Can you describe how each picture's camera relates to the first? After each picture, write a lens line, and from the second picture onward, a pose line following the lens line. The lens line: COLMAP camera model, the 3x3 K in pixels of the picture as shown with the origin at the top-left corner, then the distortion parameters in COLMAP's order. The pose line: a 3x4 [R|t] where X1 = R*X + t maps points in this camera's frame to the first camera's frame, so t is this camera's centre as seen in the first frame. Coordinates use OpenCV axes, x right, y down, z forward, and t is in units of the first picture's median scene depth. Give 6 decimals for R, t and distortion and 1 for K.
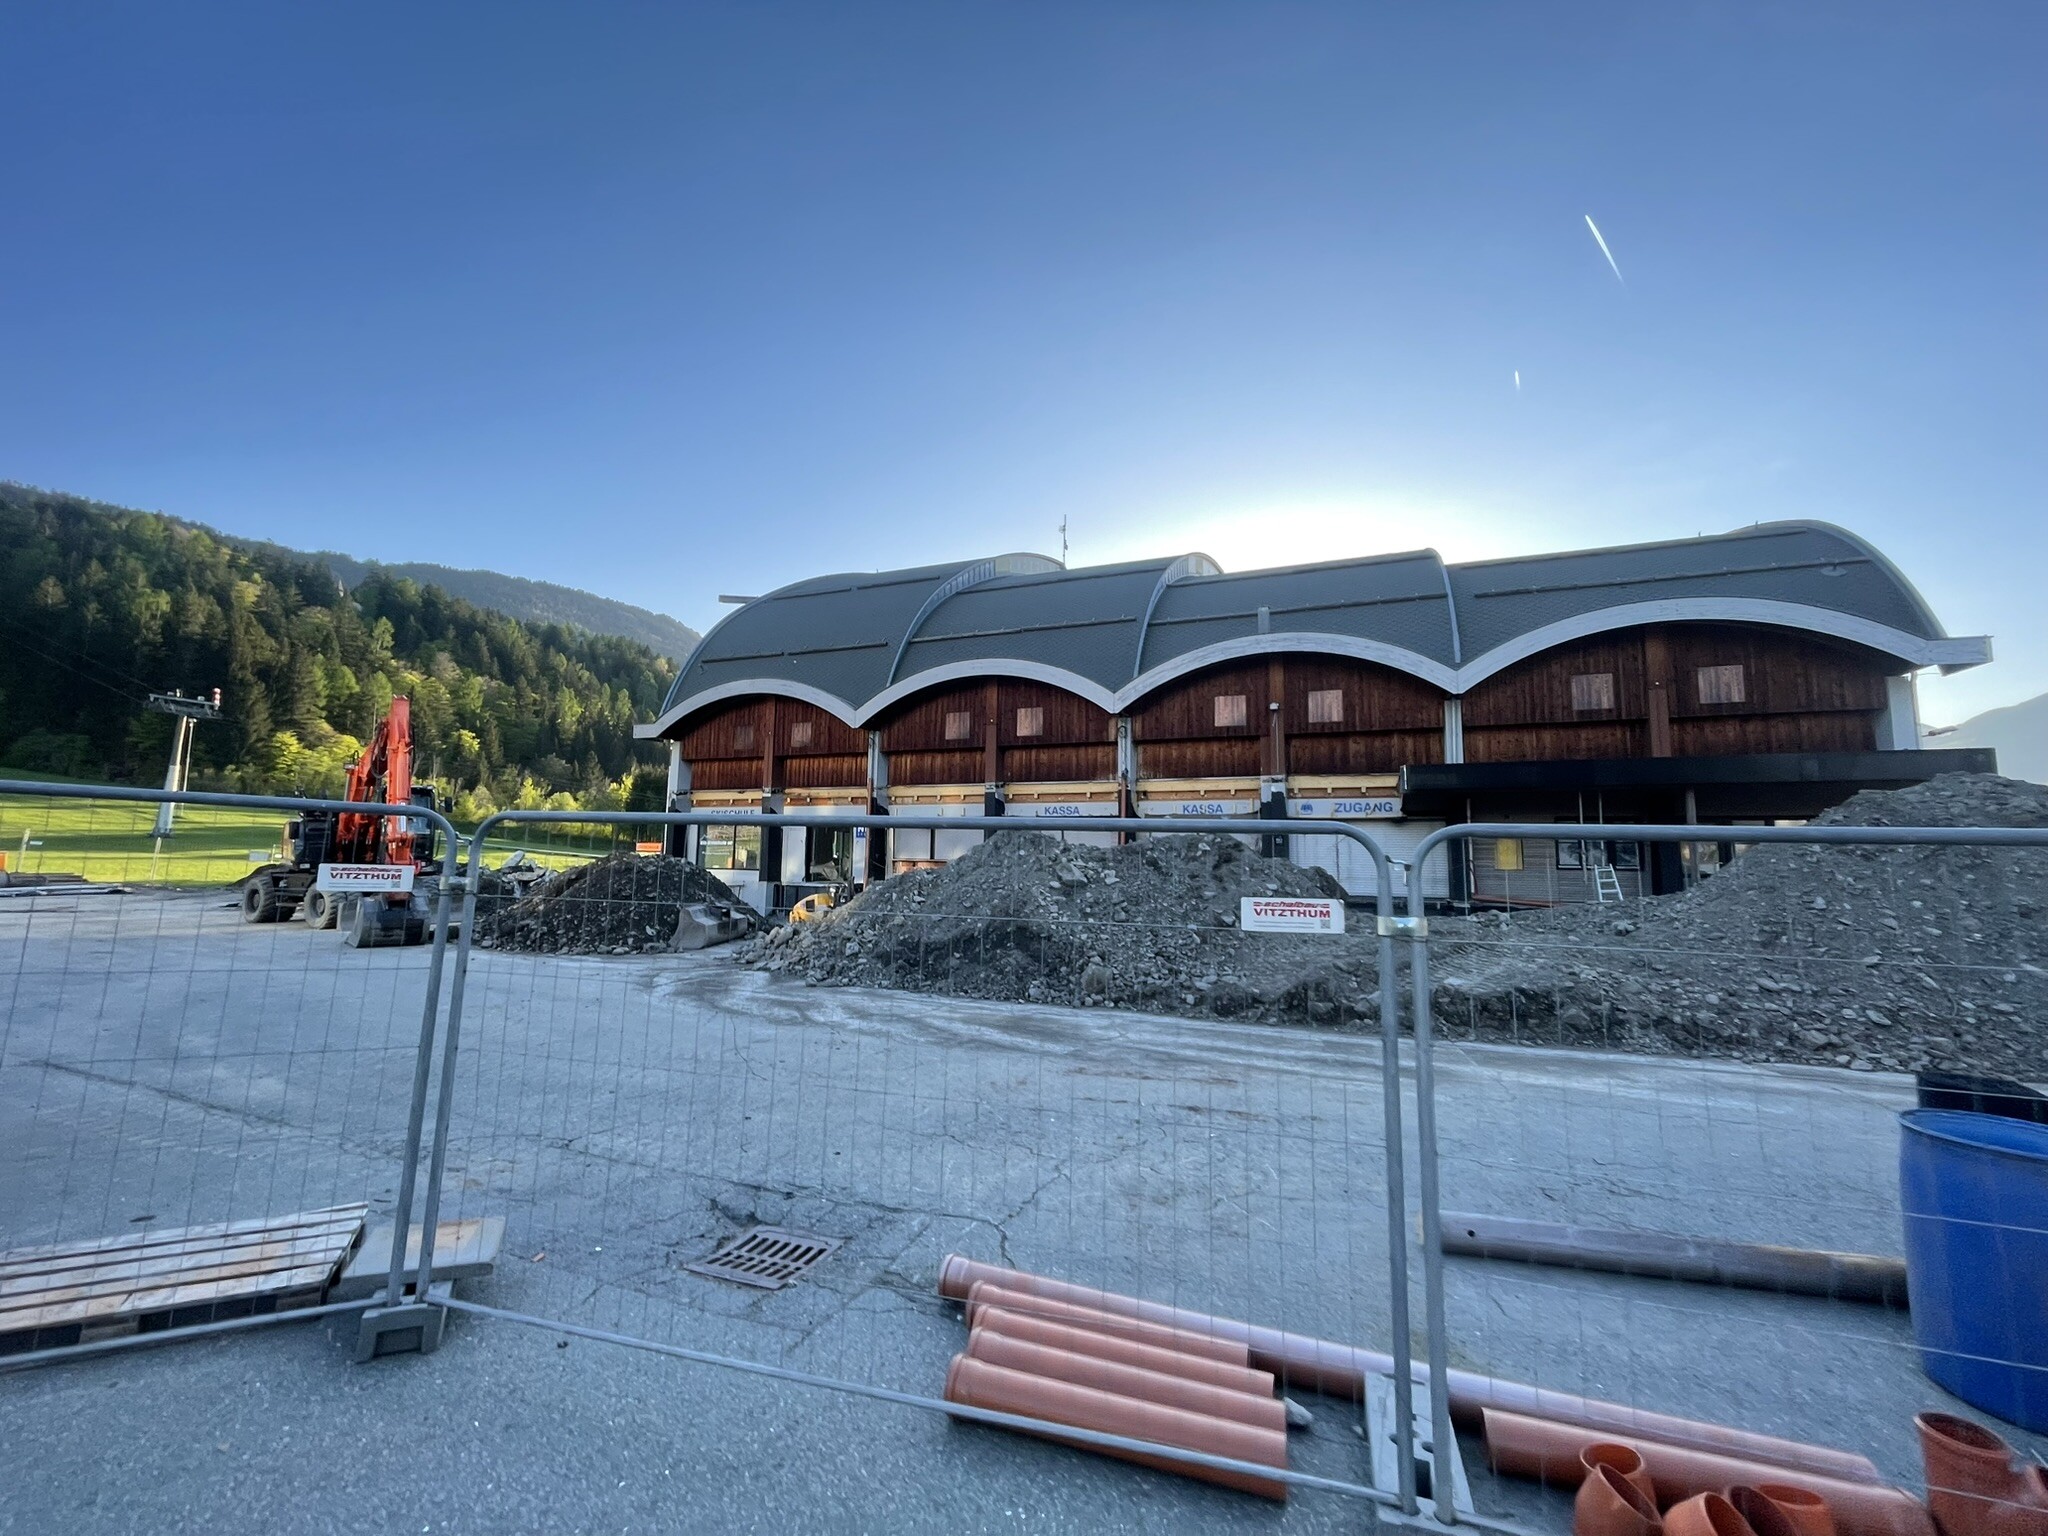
lens RADIAL K [[859.6, 0, 1024.0], [0, 859.6, 768.0], [0, 0, 1]] dist [-0.001044, 0.000133]
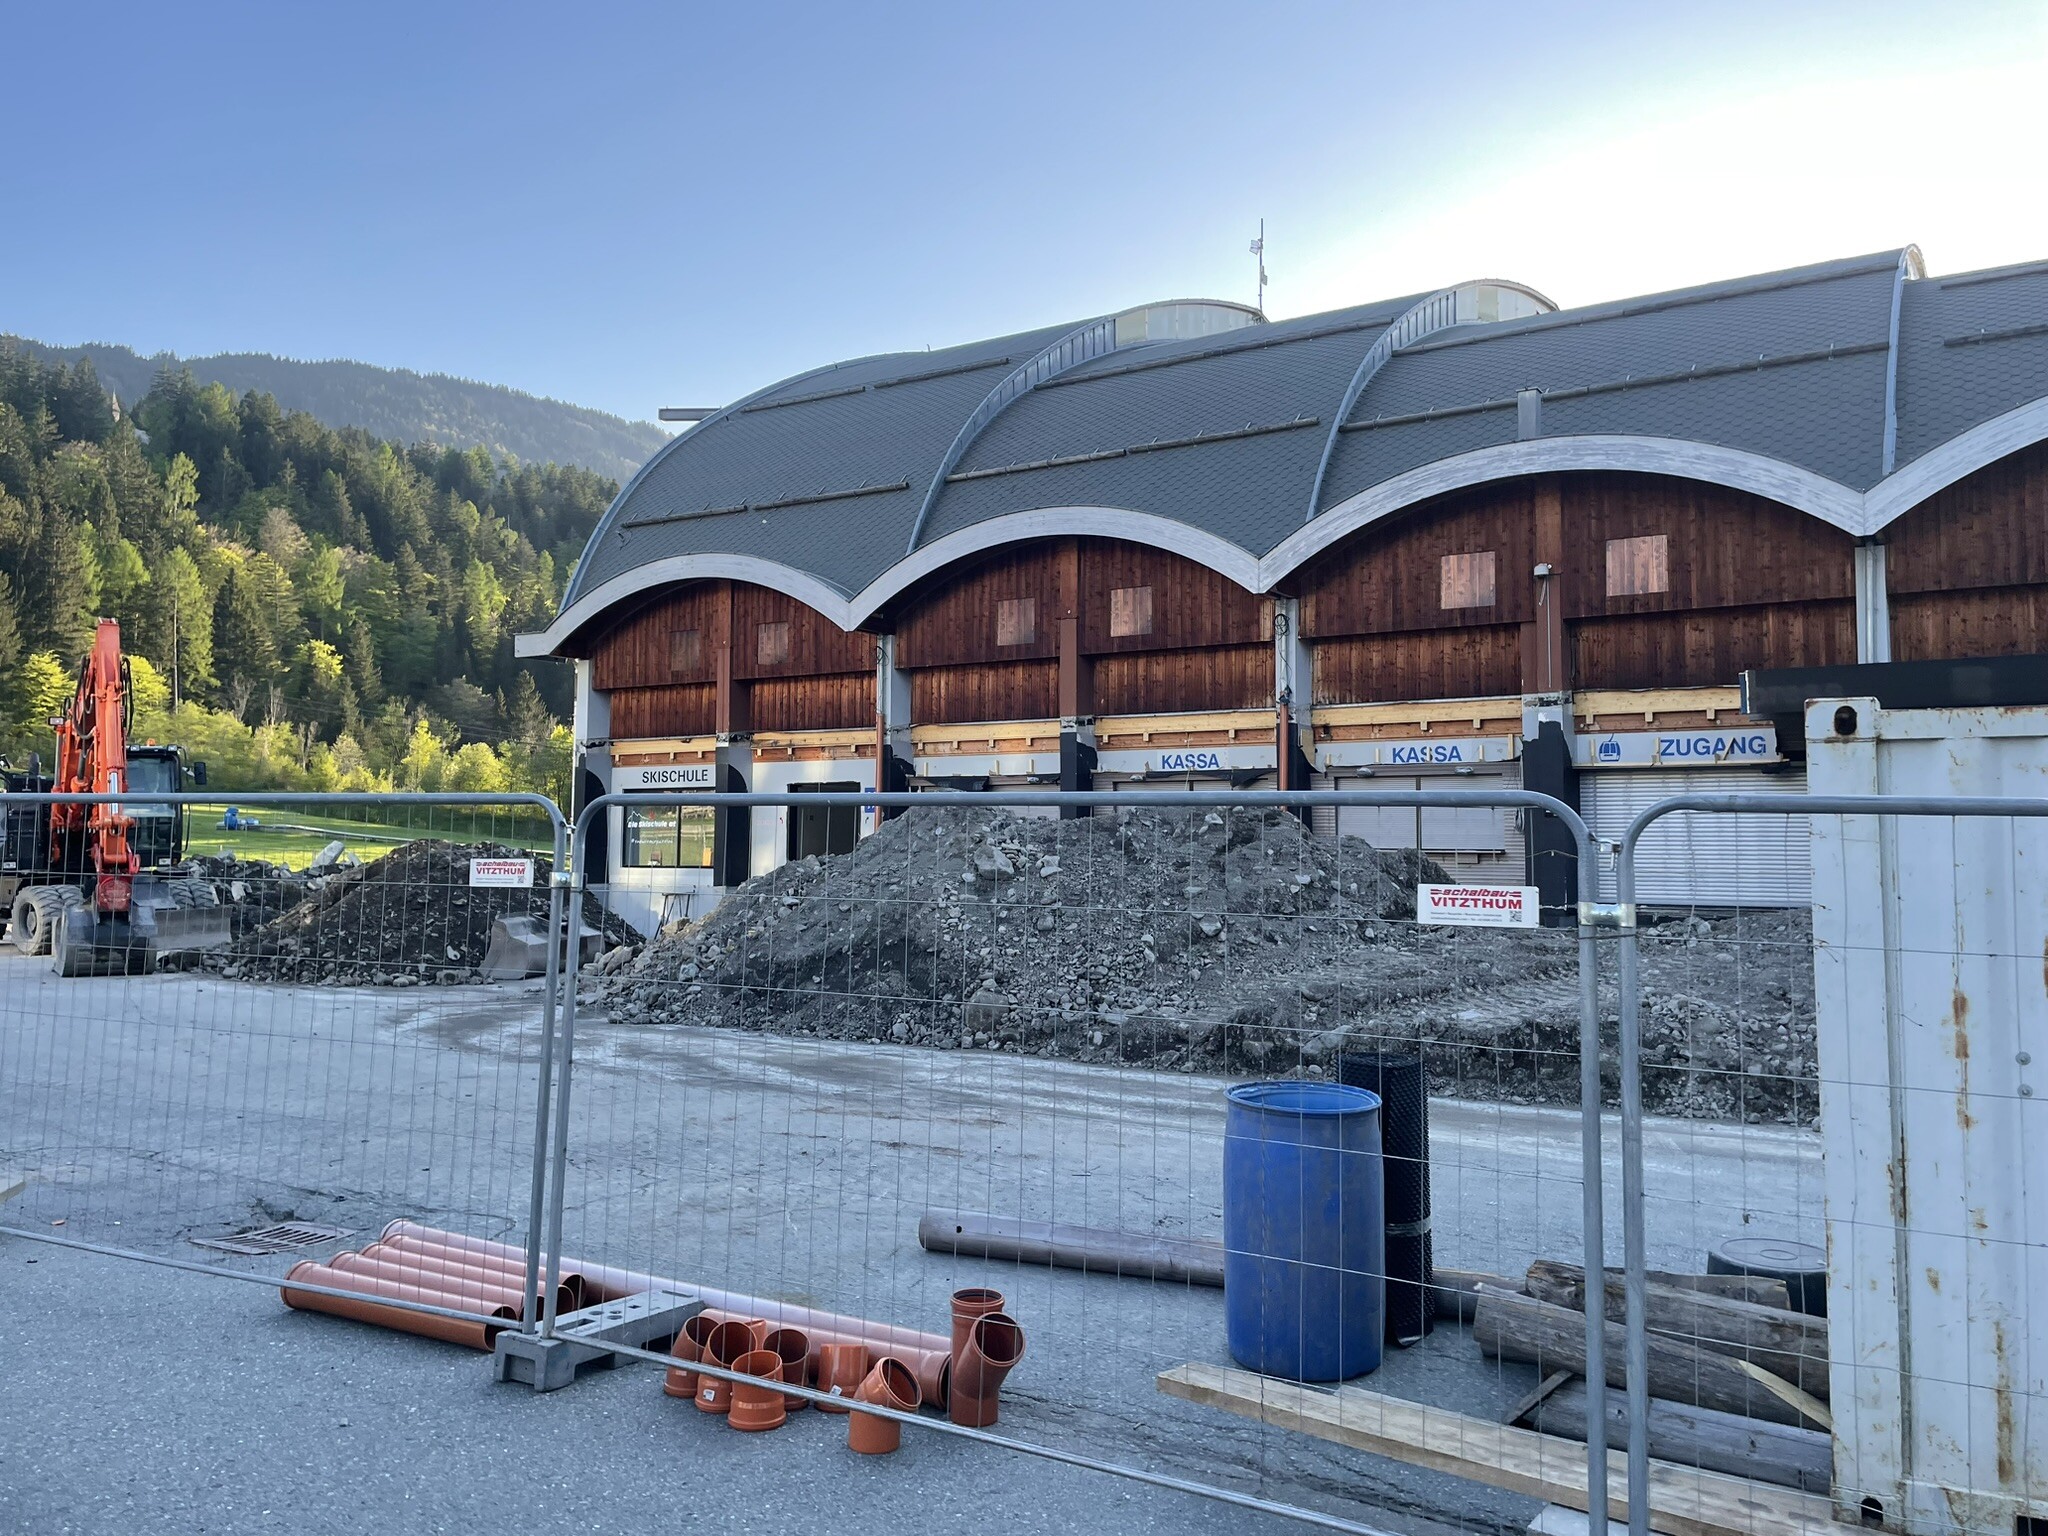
lens RADIAL K [[1585.2, 0, 1024.0], [0, 1585.2, 768.0], [0, 0, 1]] dist [0.100931, -0.136430]
pose [[0.985279, -0.018478, -0.169952, 0.113857], [0.027650, 0.998277, 0.051760, -0.005153], [0.168702, -0.055697, 0.984092, -0.082580]]
